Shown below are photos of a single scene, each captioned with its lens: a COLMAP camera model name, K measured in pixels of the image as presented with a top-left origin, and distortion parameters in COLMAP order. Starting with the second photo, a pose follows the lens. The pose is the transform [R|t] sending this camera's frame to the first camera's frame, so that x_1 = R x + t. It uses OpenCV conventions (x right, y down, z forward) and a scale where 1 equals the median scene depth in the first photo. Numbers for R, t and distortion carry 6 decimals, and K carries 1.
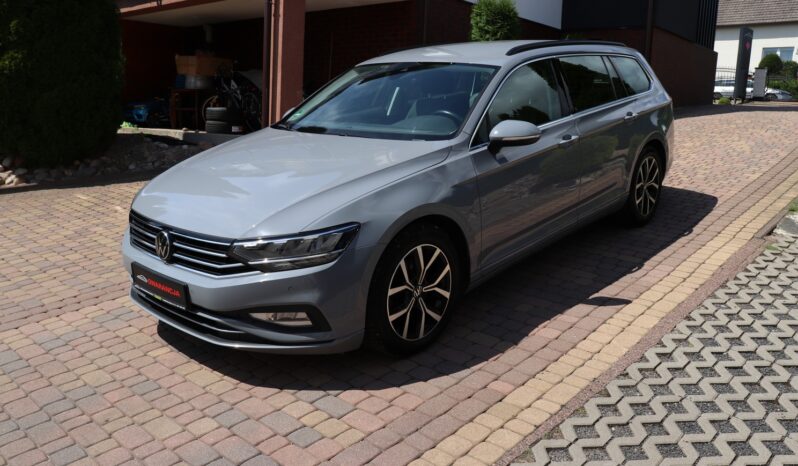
lens RADIAL K [[660.8, 0, 396.5], [0, 660.8, 232.4], [0, 0, 1]] dist [-0.174385, 0.149495]
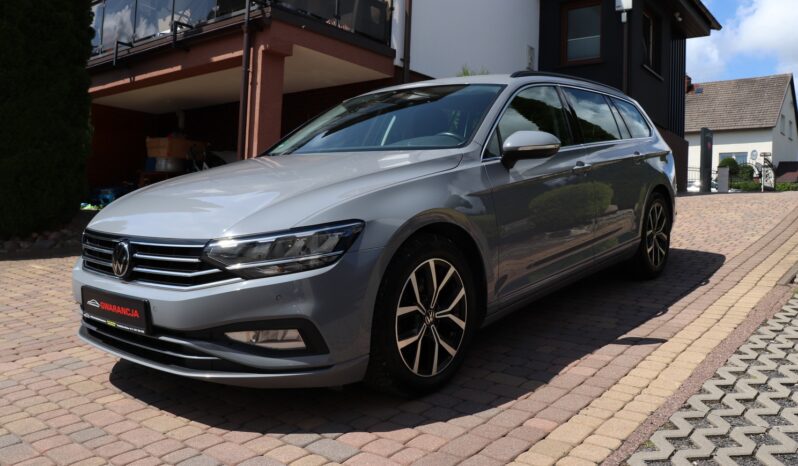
lens RADIAL K [[660.8, 0, 394.0], [0, 660.8, 231.1], [0, 0, 1]] dist [-0.174385, 0.149495]
pose [[0.998989, -0.004569, 0.044721, -0.049334], [0.012152, 0.985233, -0.170787, 0.124902], [-0.043280, 0.171157, 0.984293, 0.169508]]
